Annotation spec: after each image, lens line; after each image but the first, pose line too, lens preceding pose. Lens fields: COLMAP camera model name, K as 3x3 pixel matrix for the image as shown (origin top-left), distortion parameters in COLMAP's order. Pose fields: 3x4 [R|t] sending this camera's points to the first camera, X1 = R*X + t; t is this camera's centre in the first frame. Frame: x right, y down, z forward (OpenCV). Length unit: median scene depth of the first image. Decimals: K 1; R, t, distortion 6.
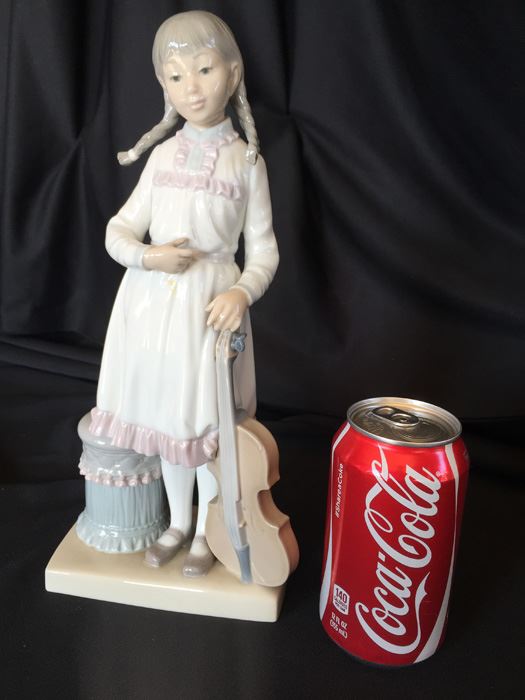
lens RADIAL K [[598.7, 0, 262.5], [0, 598.7, 350.0], [0, 0, 1]] dist [0.153076, -0.237445]
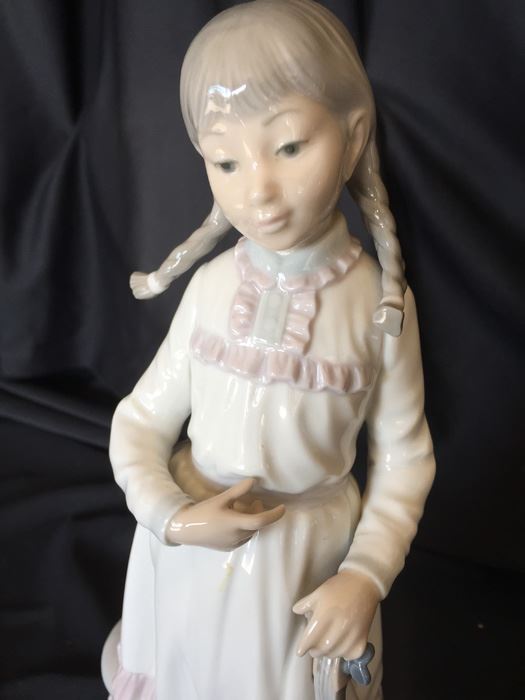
lens RADIAL K [[597.0, 0, 262.5], [0, 597.0, 350.0], [0, 0, 1]] dist [-0.009902, -0.012948]
pose [[0.988359, 0.008164, -0.151923, -0.045189], [0.011825, 0.991417, 0.130202, -0.347100], [0.151682, -0.130482, 0.979779, 0.528479]]
